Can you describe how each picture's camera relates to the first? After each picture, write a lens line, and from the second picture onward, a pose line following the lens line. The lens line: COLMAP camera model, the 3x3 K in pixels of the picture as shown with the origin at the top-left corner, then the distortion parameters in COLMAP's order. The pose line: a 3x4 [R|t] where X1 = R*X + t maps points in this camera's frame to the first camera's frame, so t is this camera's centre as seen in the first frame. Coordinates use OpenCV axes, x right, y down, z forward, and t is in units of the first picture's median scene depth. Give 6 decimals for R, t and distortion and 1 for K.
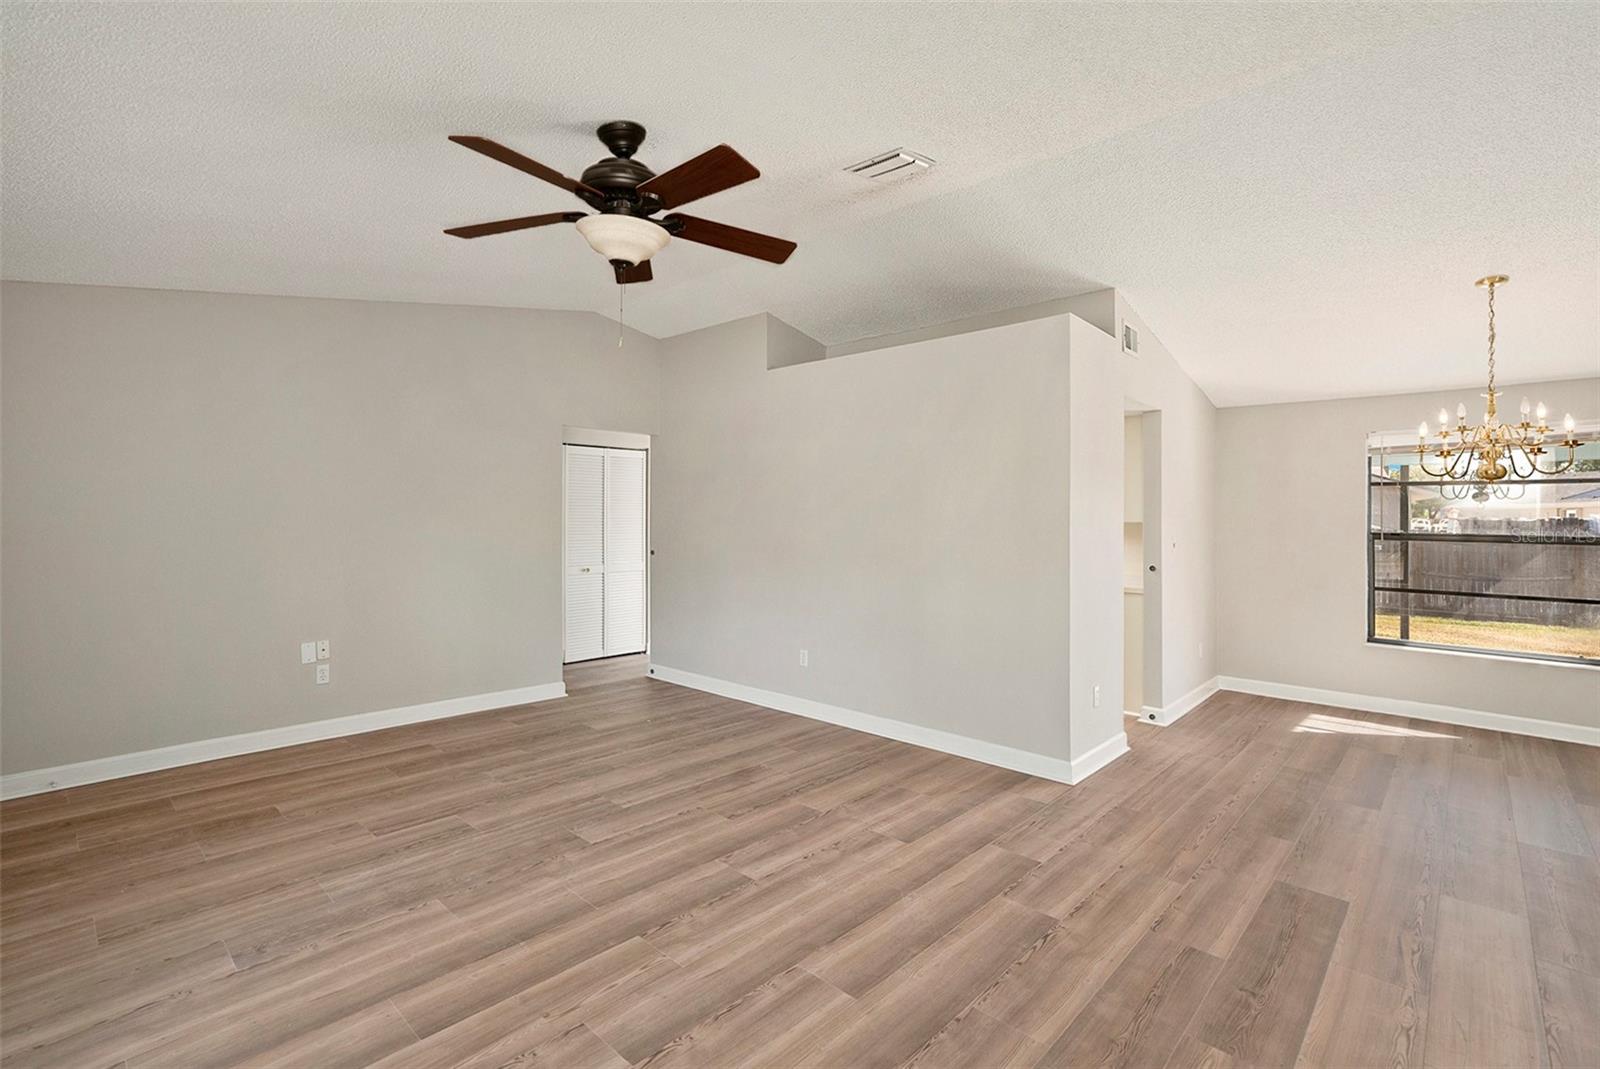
lens RADIAL K [[749.3, 0, 796.5], [0, 749.3, 505.5], [0, 0, 1]] dist [0.004513, 0.000130]
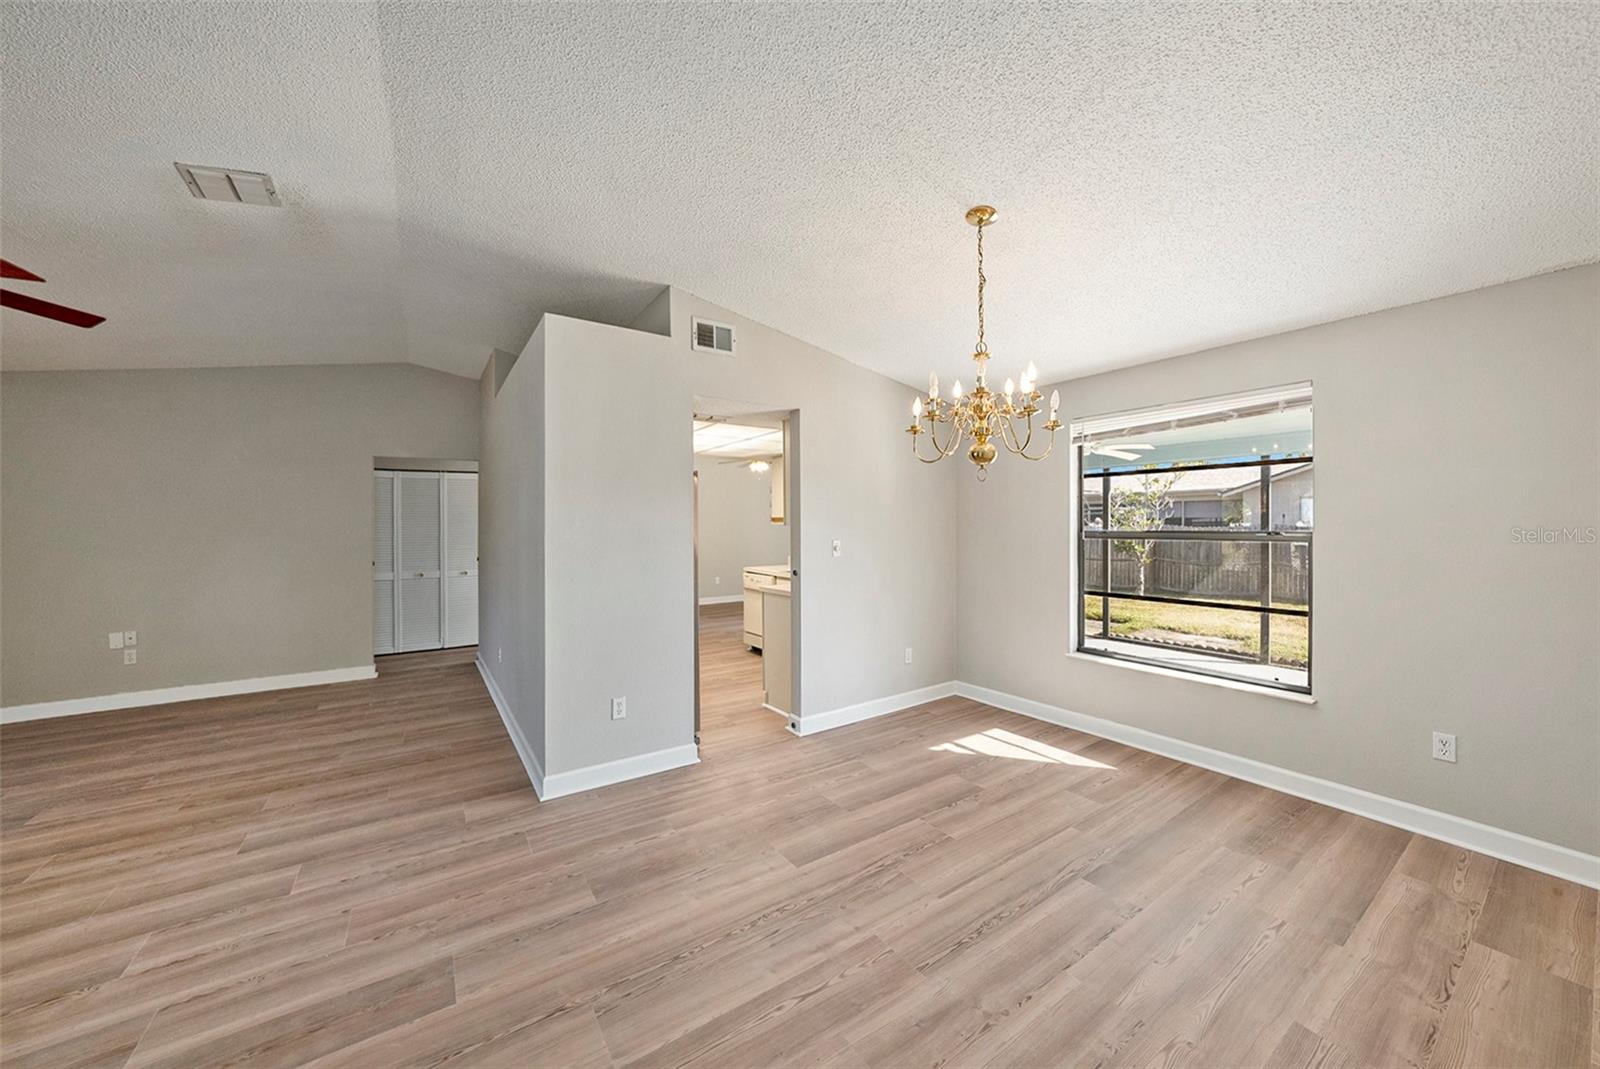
lens RADIAL K [[589.9, 0, 801.2], [0, 589.9, 513.7], [0, 0, 1]] dist [-0.023496, 0.005326]
pose [[0.972558, -0.028835, -0.230867, 0.969966], [0.028205, 0.999584, -0.006026, 0.018340], [0.230945, -0.000651, 0.972967, 0.381065]]
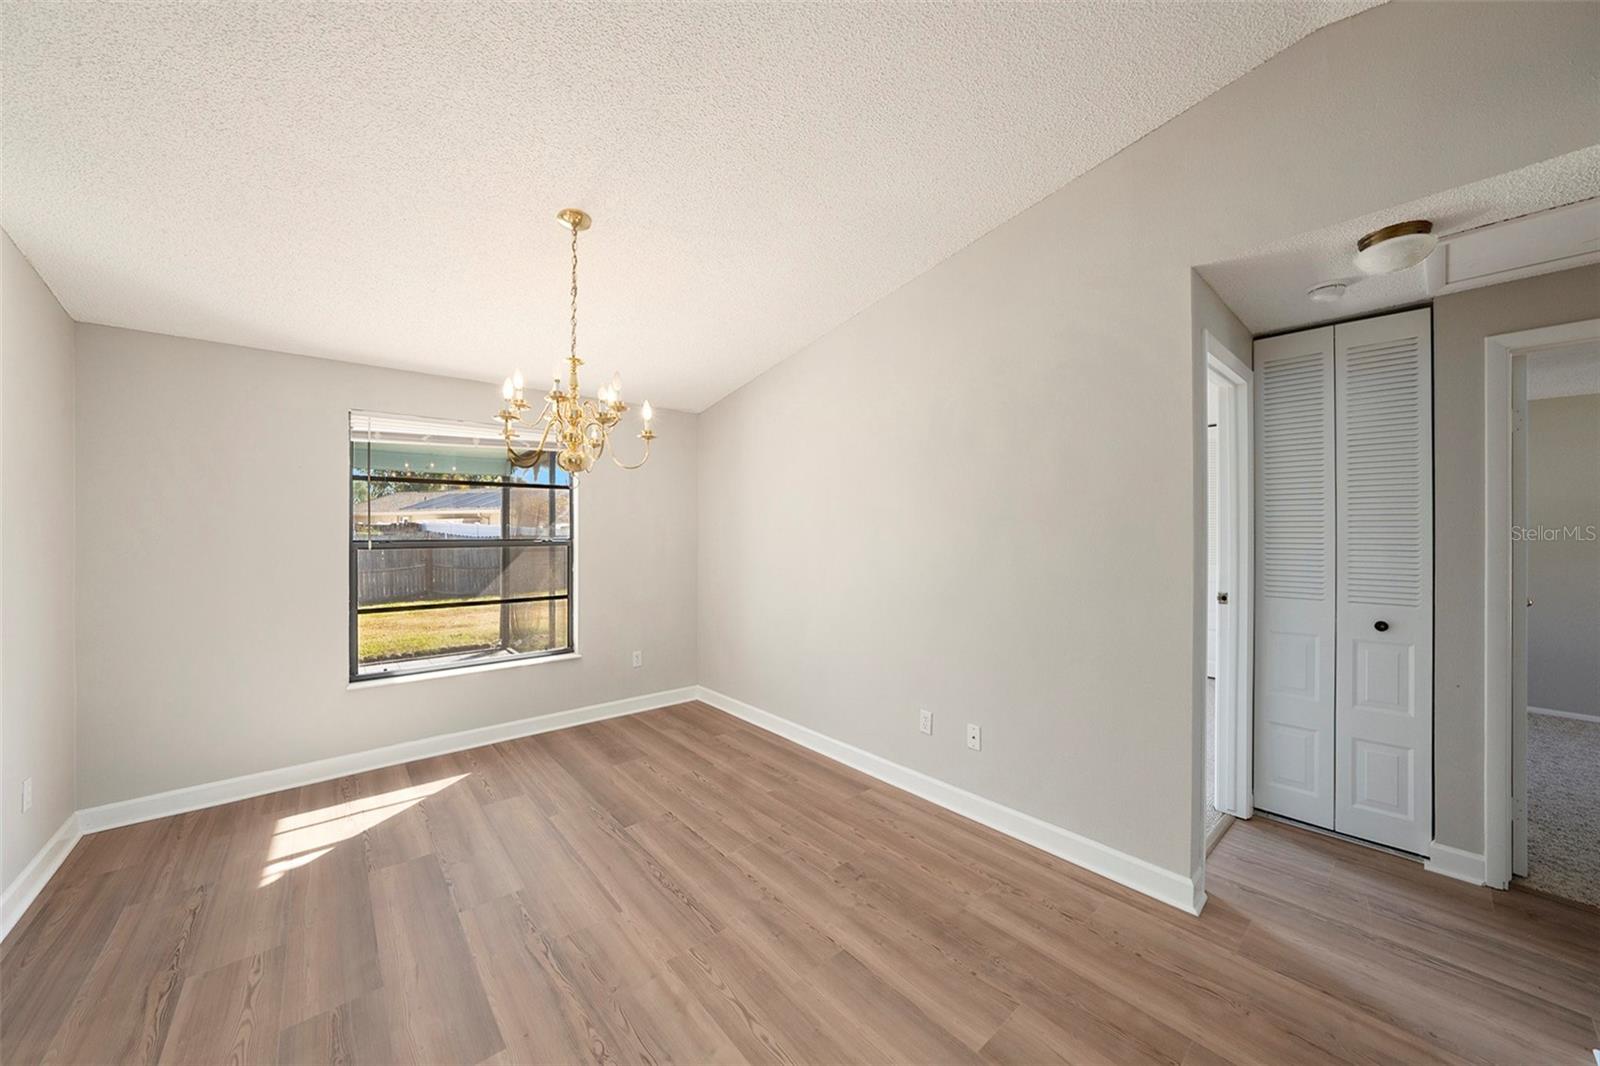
lens RADIAL K [[557.3, 0, 801.1], [0, 557.3, 525.8], [0, 0, 1]] dist [-0.028902, 0.005093]
pose [[0.108924, -0.010381, 0.993996, 0.414036], [-0.010476, 0.999878, 0.011591, 0.015346], [-0.993995, -0.011676, 0.108802, 0.772098]]
